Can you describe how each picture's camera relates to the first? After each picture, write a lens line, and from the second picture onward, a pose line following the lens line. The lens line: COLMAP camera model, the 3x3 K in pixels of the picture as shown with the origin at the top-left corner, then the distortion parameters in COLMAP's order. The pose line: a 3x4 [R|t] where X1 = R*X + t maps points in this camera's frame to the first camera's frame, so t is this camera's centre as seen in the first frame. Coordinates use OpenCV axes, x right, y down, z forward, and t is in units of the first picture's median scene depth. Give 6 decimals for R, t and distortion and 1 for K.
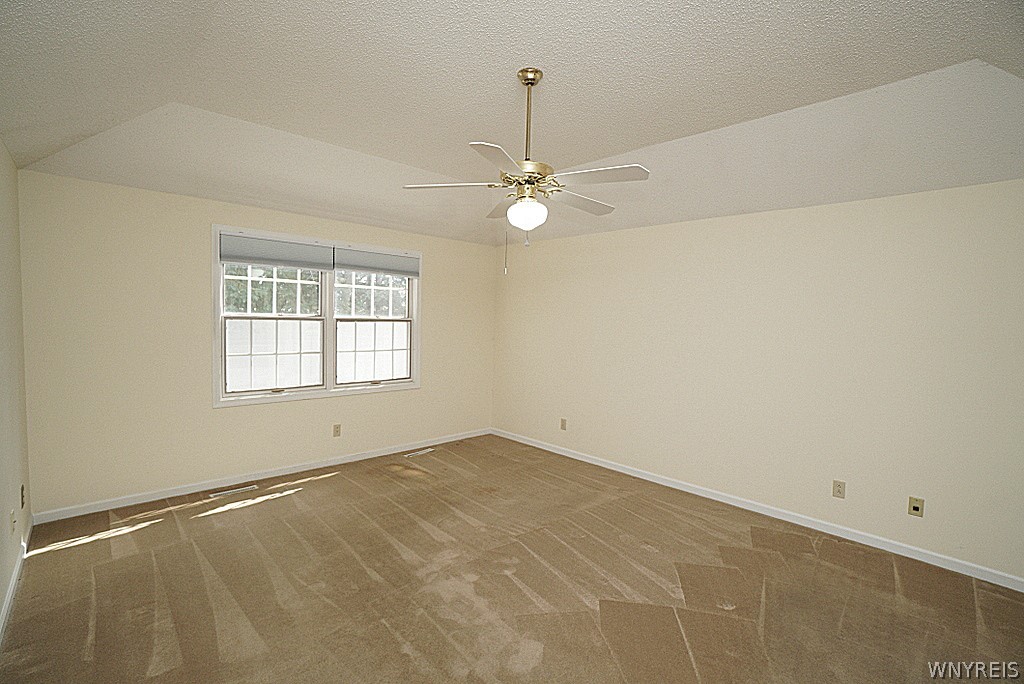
lens RADIAL K [[460.7, 0, 512.0], [0, 460.7, 342.0], [0, 0, 1]] dist [-0.000845, -0.000146]
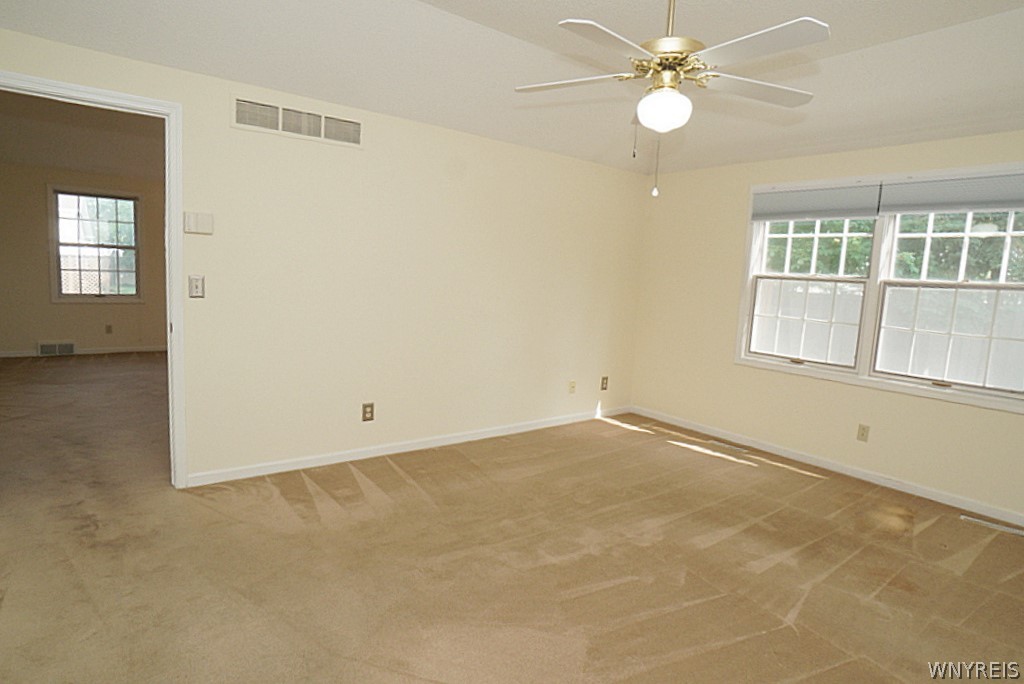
lens RADIAL K [[561.3, 0, 512.0], [0, 561.3, 333.2], [0, 0, 1]] dist [-0.000481, 0.056367]
pose [[-0.046139, 0.086429, -0.995189, 0.616449], [-0.113289, 0.989370, 0.091176, 0.016480], [0.992490, 0.116951, -0.035857, 0.519315]]
